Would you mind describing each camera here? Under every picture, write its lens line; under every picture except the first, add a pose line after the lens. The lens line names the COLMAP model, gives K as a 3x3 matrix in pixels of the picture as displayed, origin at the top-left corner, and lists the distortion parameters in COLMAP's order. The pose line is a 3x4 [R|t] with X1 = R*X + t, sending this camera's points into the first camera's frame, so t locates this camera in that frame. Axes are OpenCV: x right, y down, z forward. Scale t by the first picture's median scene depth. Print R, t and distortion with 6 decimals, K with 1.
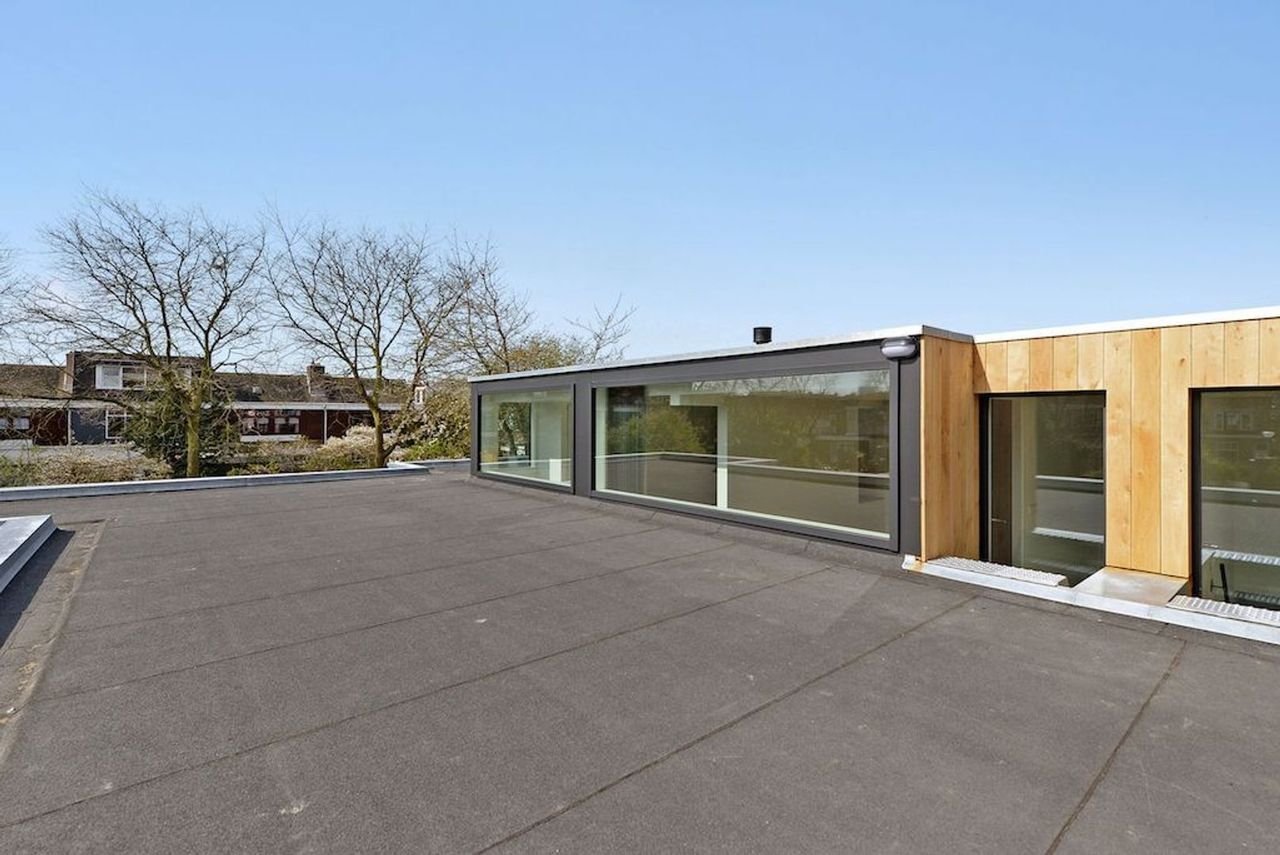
lens RADIAL K [[581.3, 0, 651.4], [0, 581.3, 417.5], [0, 0, 1]] dist [-0.001966, -0.001219]
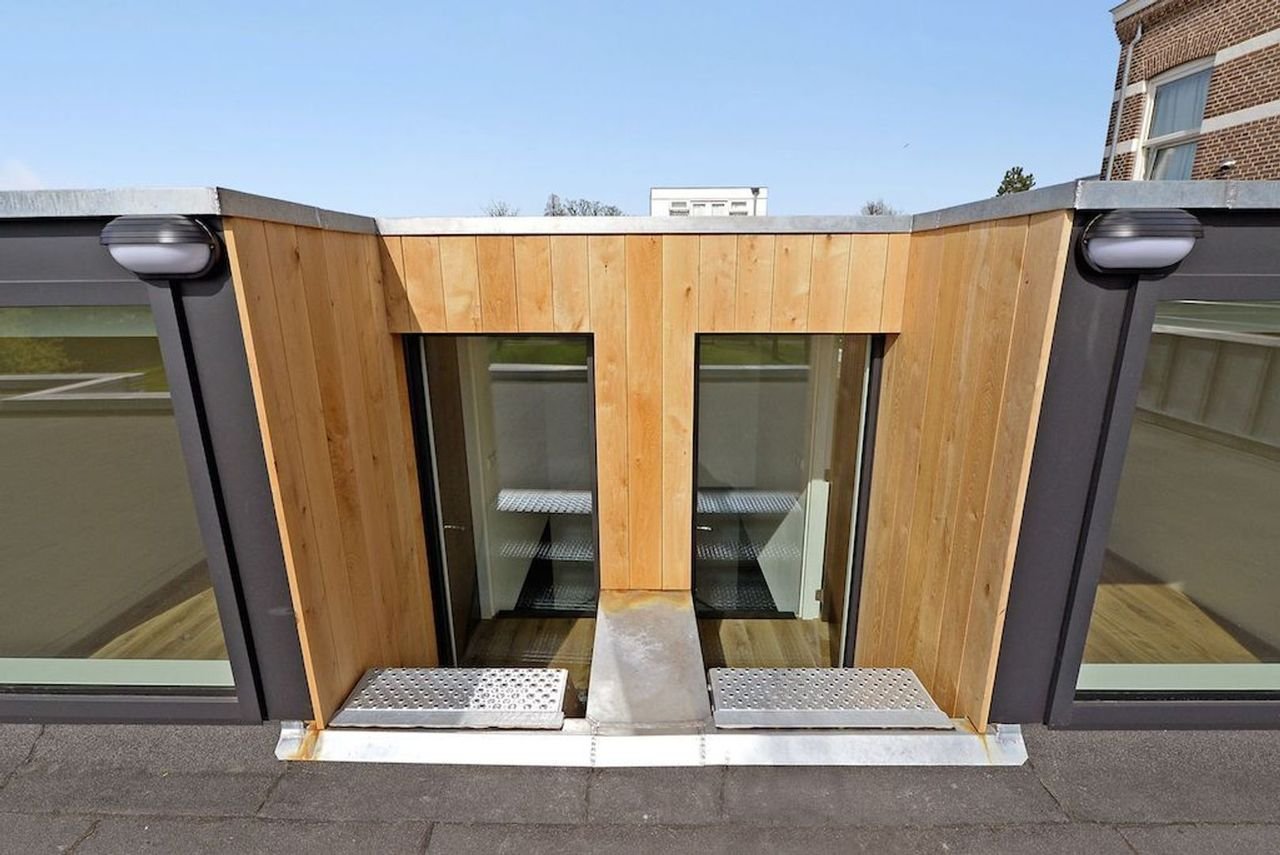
lens RADIAL K [[581.3, 0, 645.4], [0, 581.3, 419.9], [0, 0, 1]] dist [-0.001966, -0.001219]
pose [[0.646756, -0.190234, 0.738592, 0.315000], [0.010488, 0.970521, 0.240787, -0.094675], [-0.762625, -0.147984, 0.629685, 0.503765]]
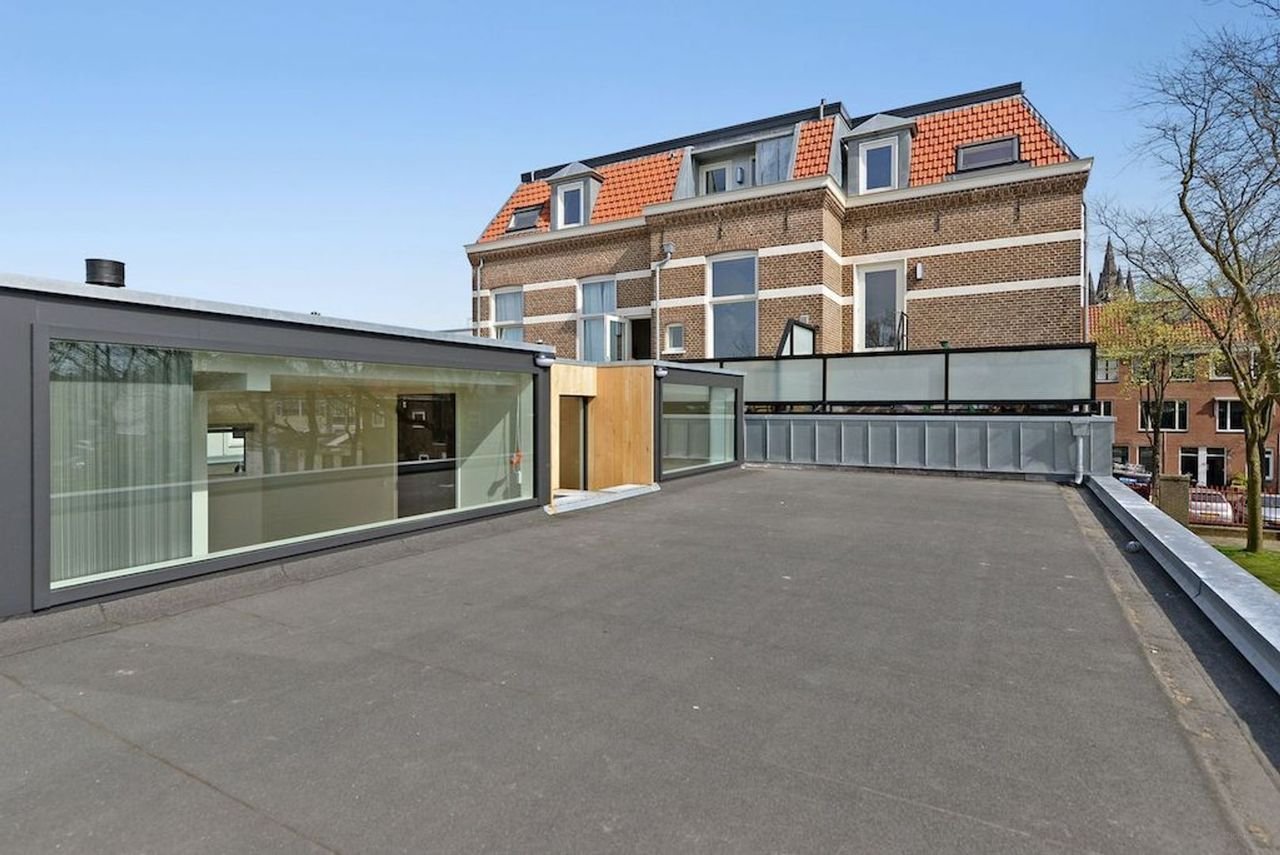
lens RADIAL K [[630.4, 0, 591.1], [0, 630.4, 407.6], [0, 0, 1]] dist [0.002169, 0.000241]
pose [[-0.268896, -0.001085, 0.963169, -1.022048], [0.001005, 0.999999, 0.001407, -0.004732], [-0.963169, 0.001347, -0.268895, 1.232305]]
